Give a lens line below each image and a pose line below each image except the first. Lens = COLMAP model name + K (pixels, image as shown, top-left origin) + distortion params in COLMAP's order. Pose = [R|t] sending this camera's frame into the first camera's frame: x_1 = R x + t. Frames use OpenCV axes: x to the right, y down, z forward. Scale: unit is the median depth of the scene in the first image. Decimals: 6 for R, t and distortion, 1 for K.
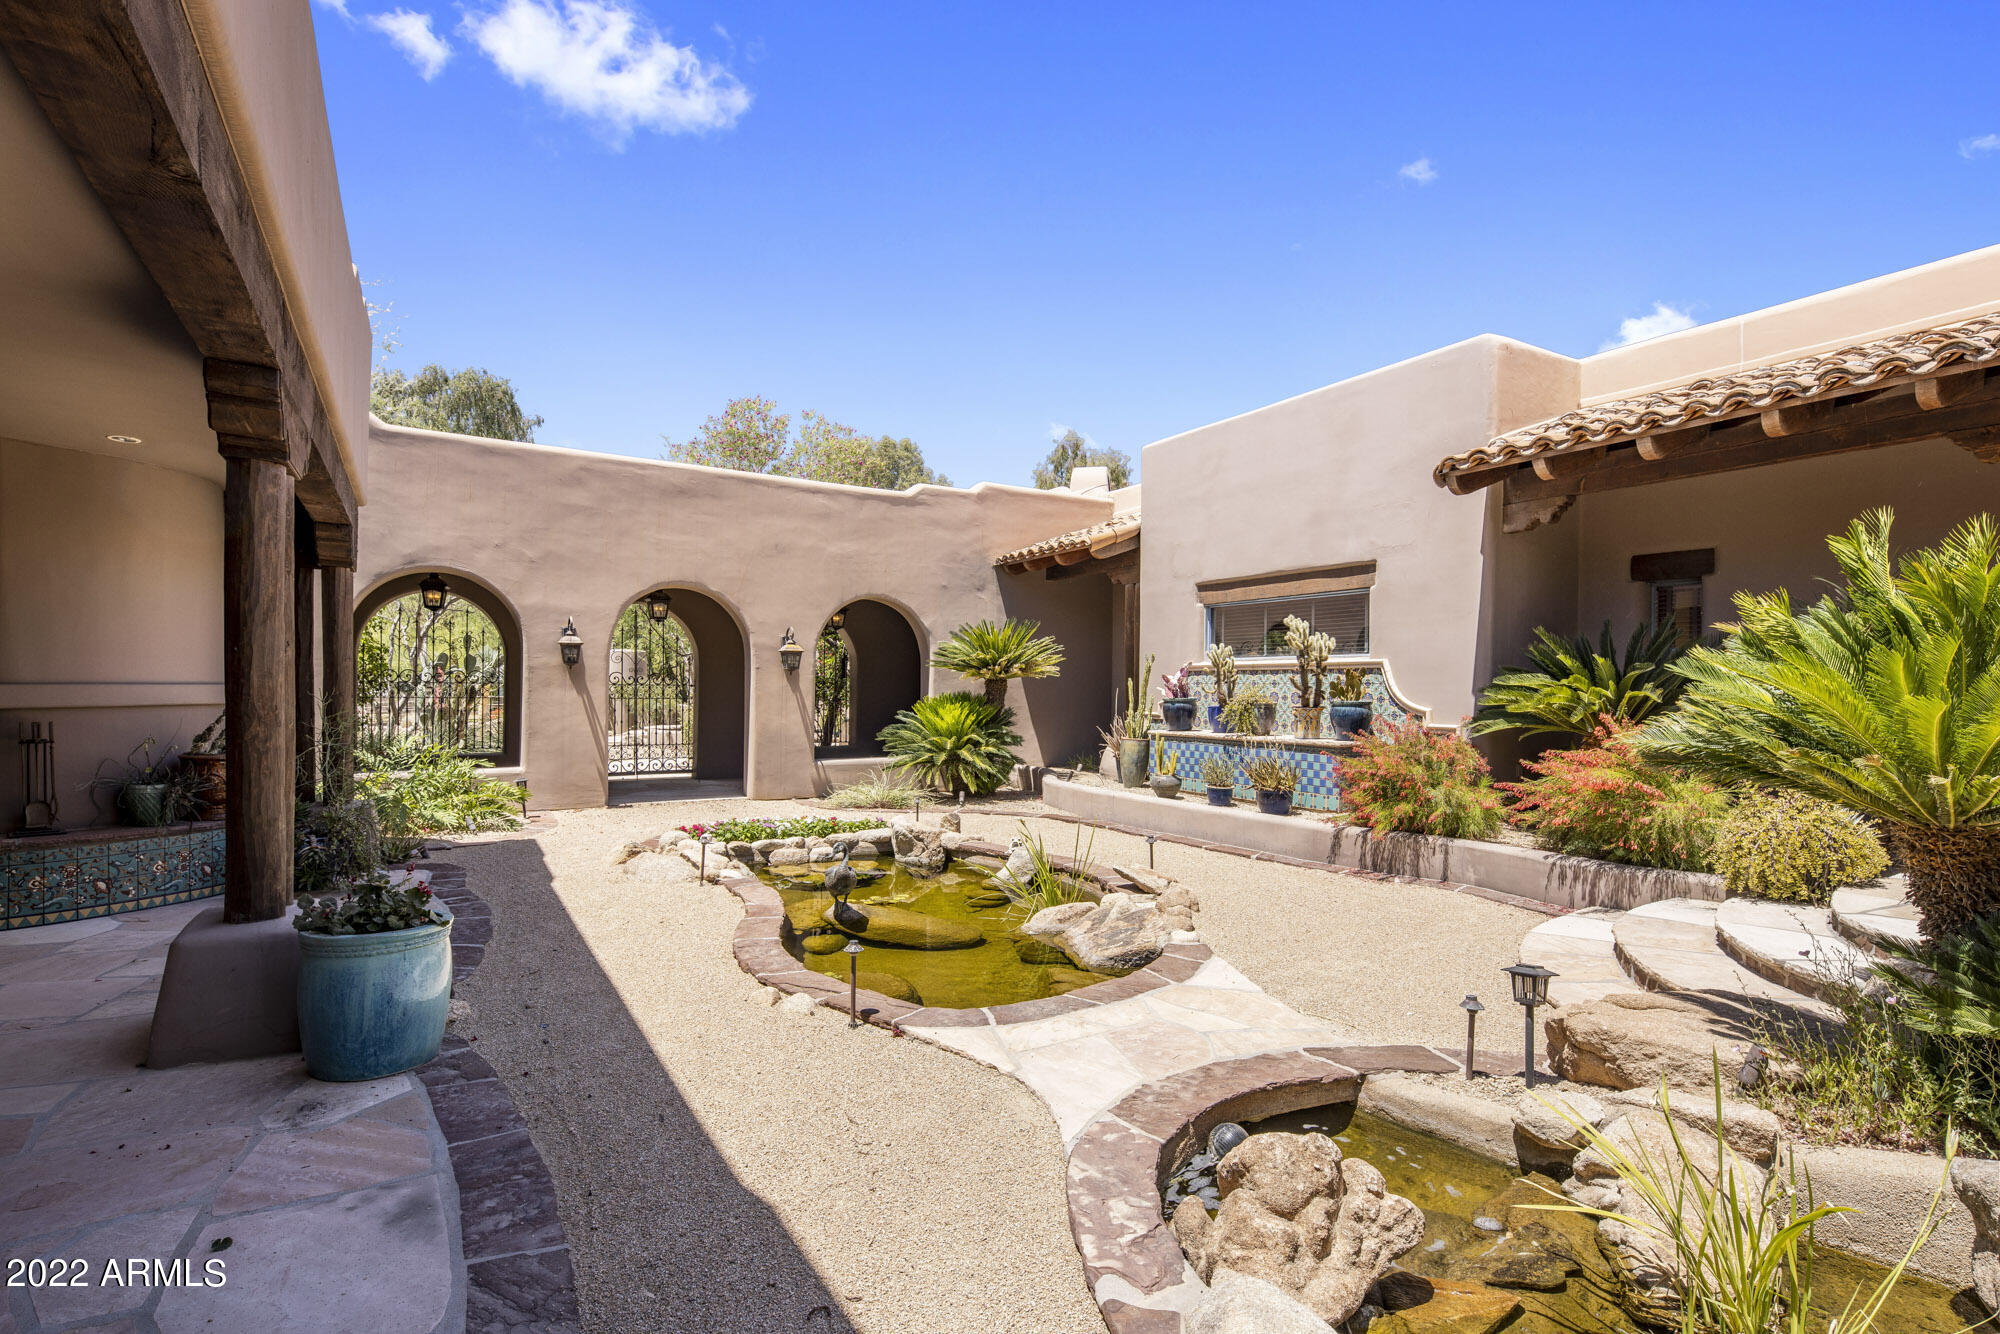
lens RADIAL K [[970.8, 0, 994.0], [0, 970.8, 669.7], [0, 0, 1]] dist [-0.002210, -0.001443]
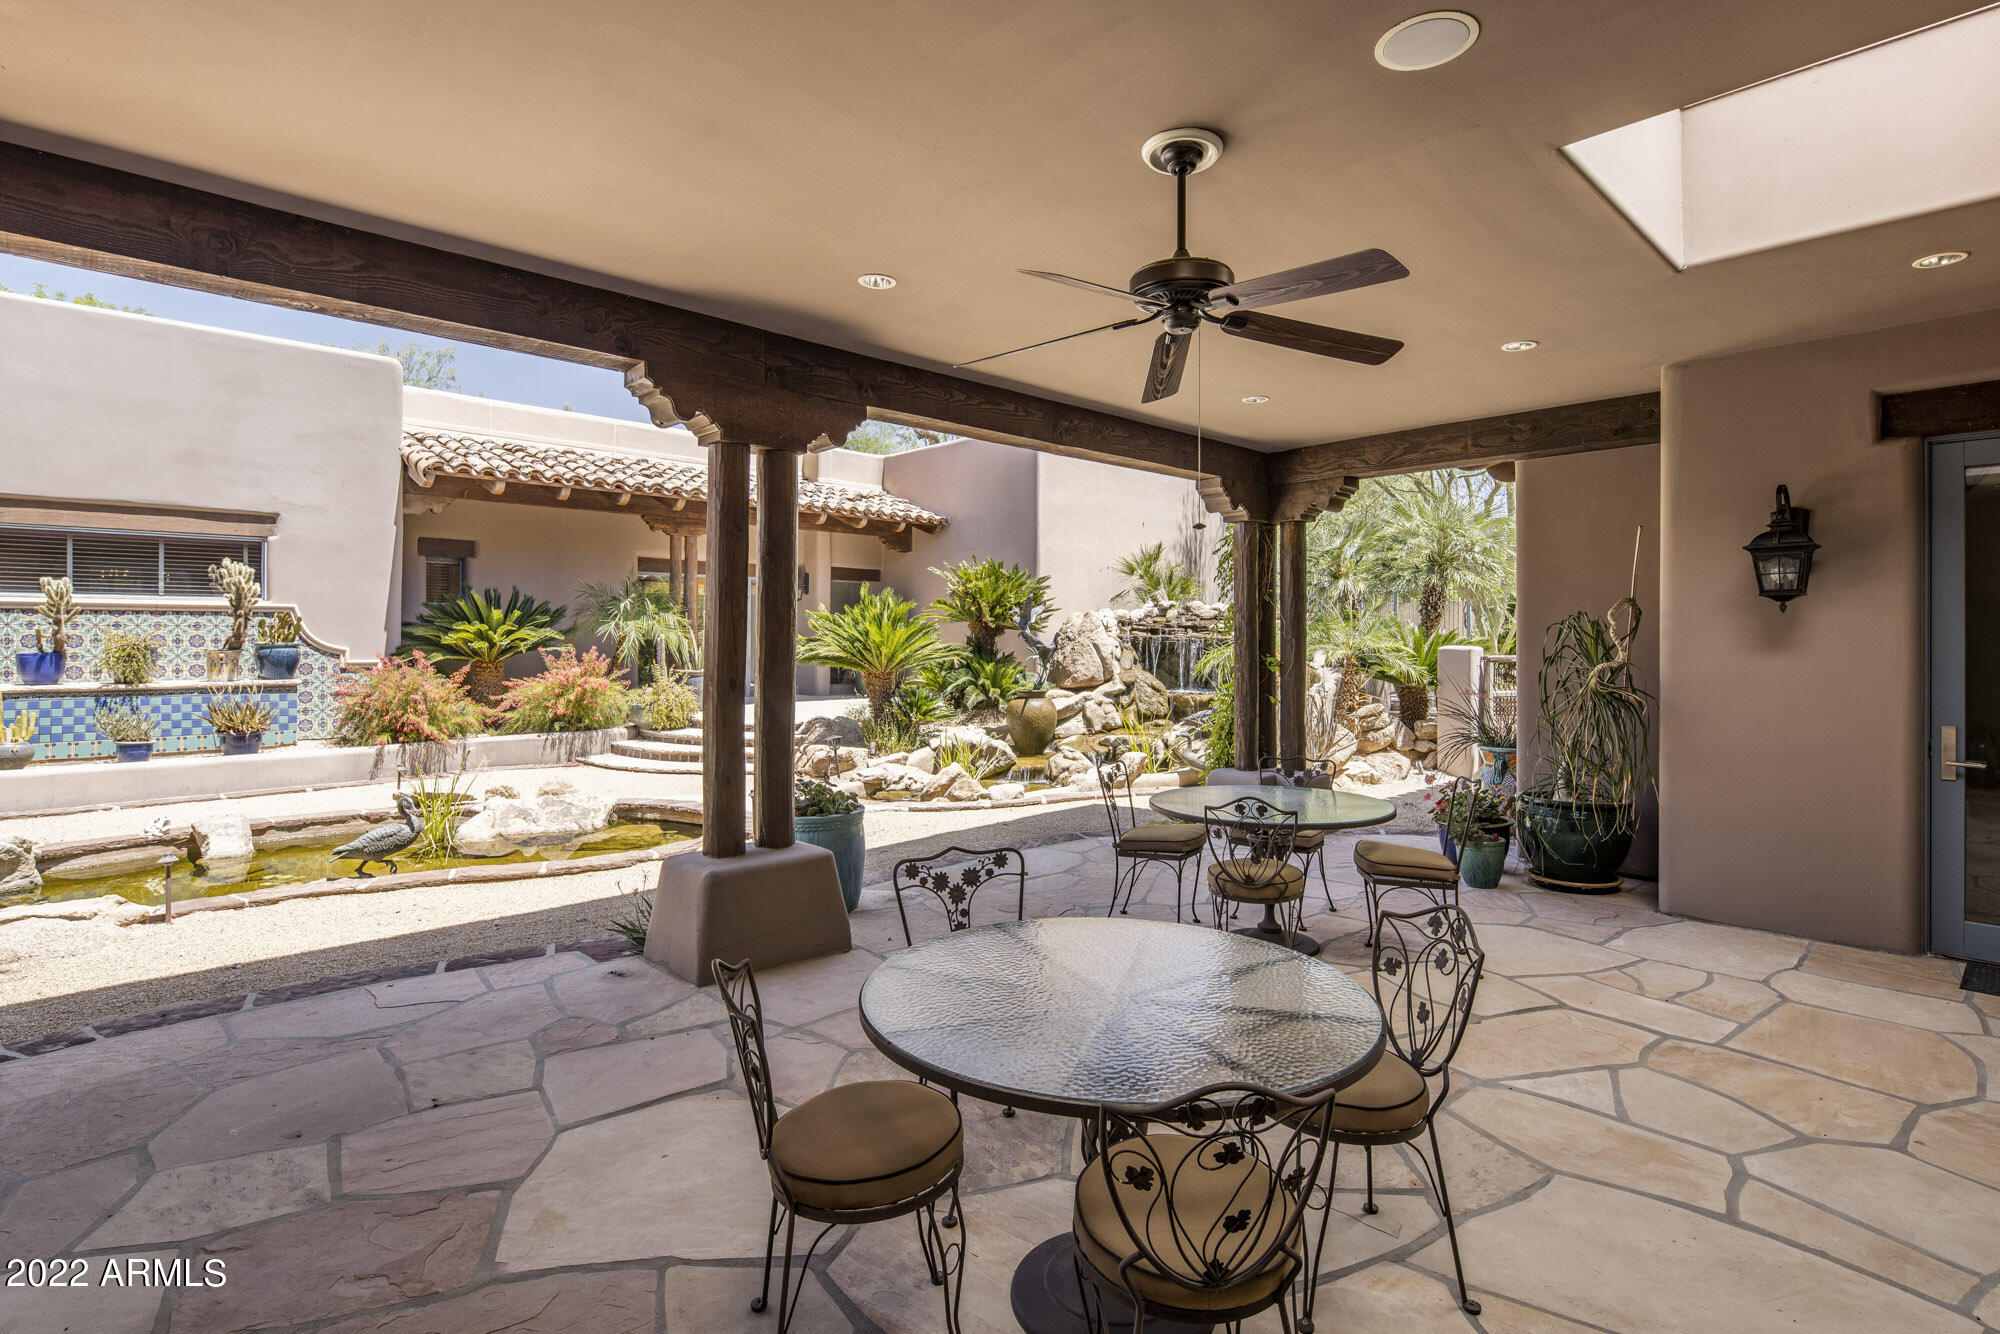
lens RADIAL K [[981.8, 0, 996.2], [0, 981.8, 629.1], [0, 0, 1]] dist [-0.000679, -0.000470]
pose [[-0.222413, -0.002141, 0.974950, -1.325643], [-0.024123, 0.999704, -0.003308, 0.002671], [-0.974654, -0.024255, -0.222398, 0.693272]]
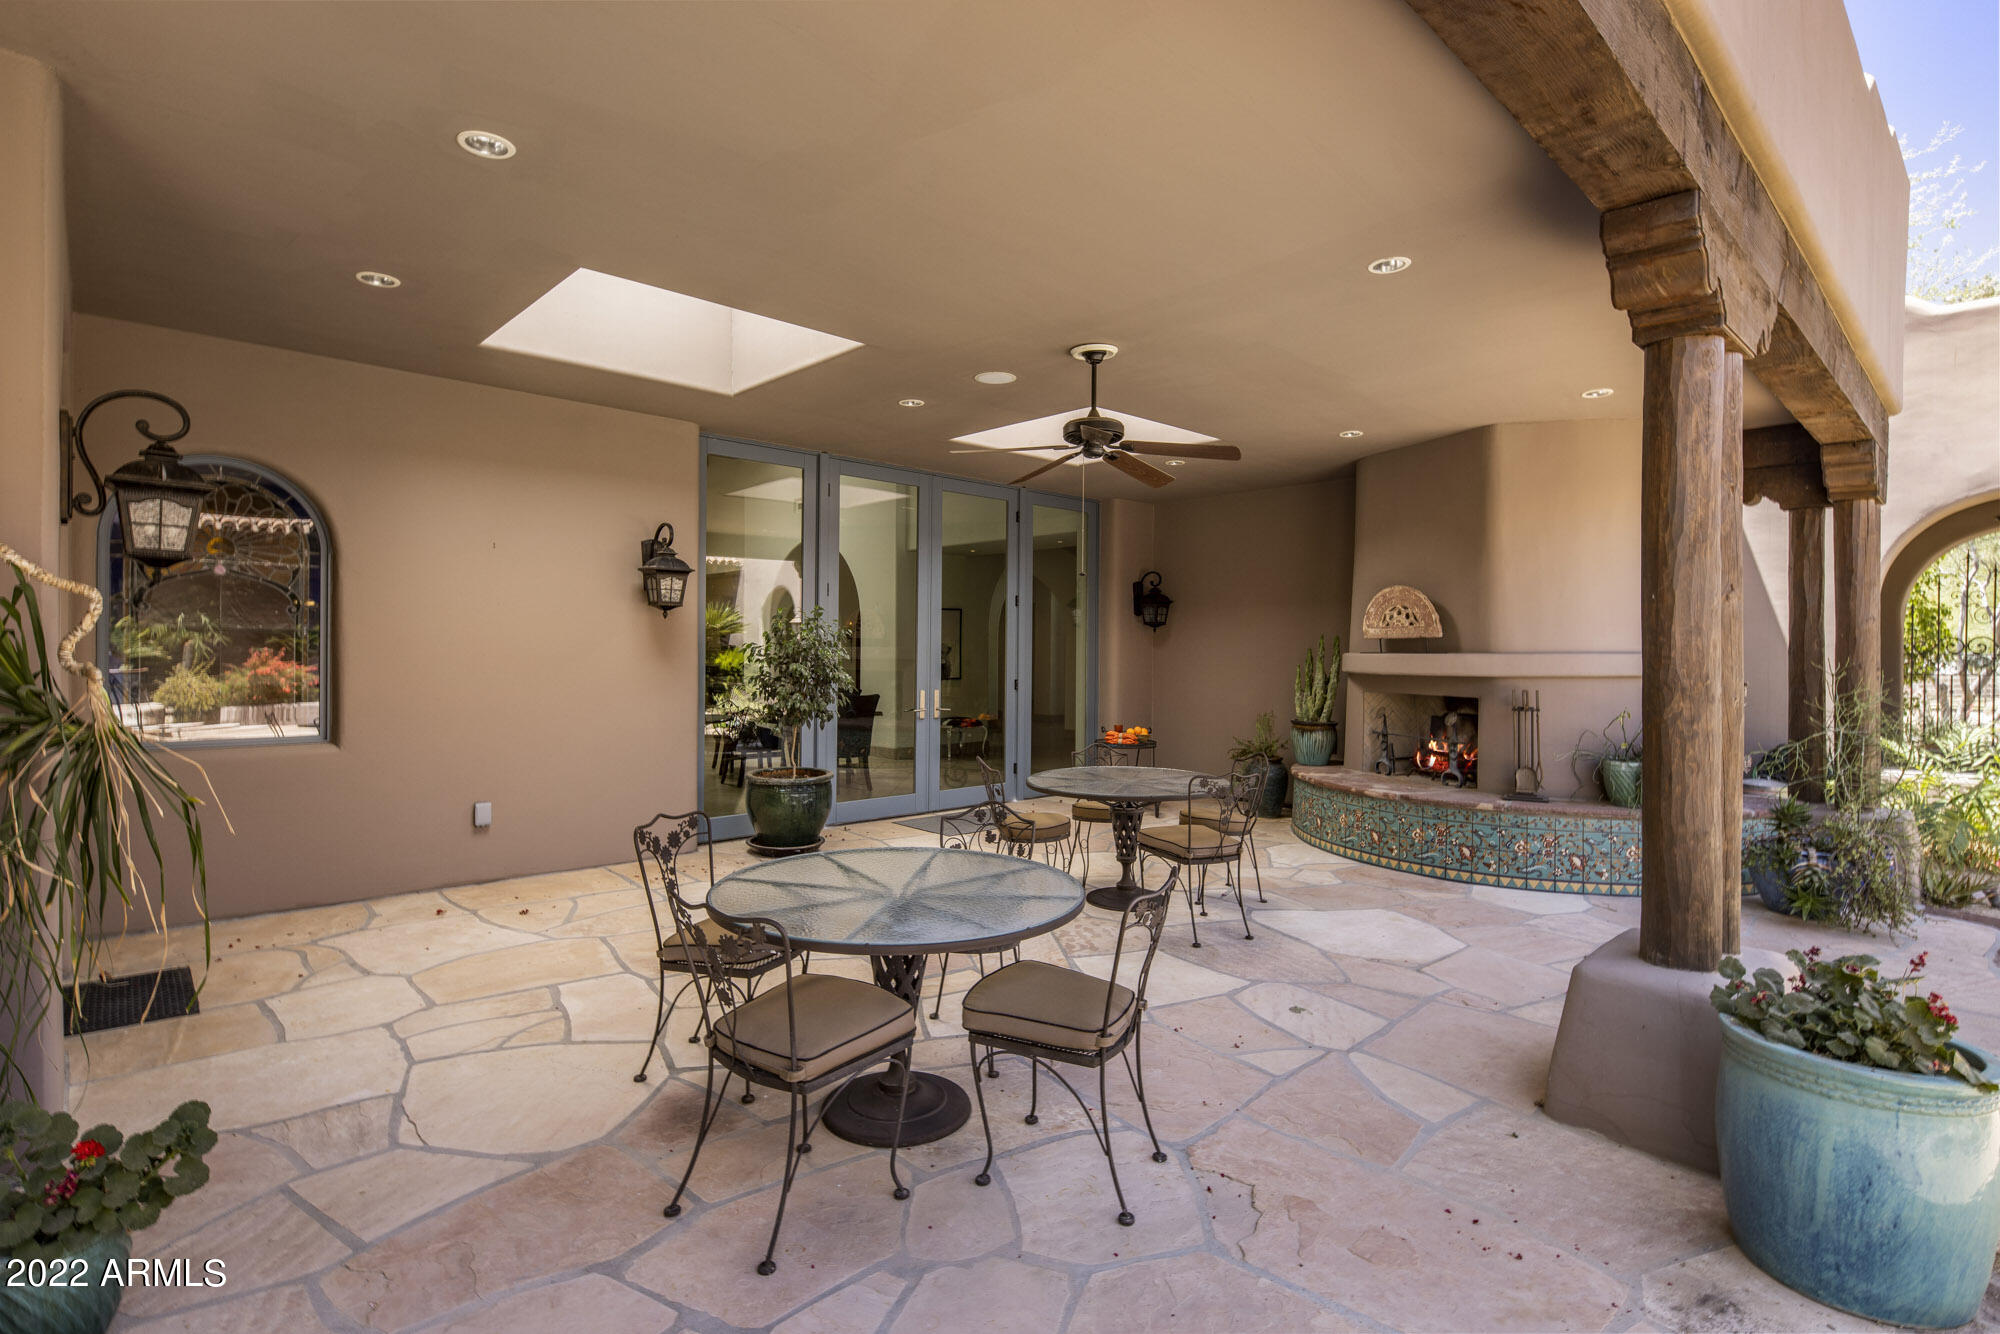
lens RADIAL K [[970.8, 0, 994.0], [0, 970.8, 669.7], [0, 0, 1]] dist [-0.002210, -0.001443]
pose [[0.219696, 0.008153, -0.975534, -0.121755], [0.013893, 0.999838, 0.011485, 0.014322], [0.975469, -0.016077, 0.219547, 0.251712]]
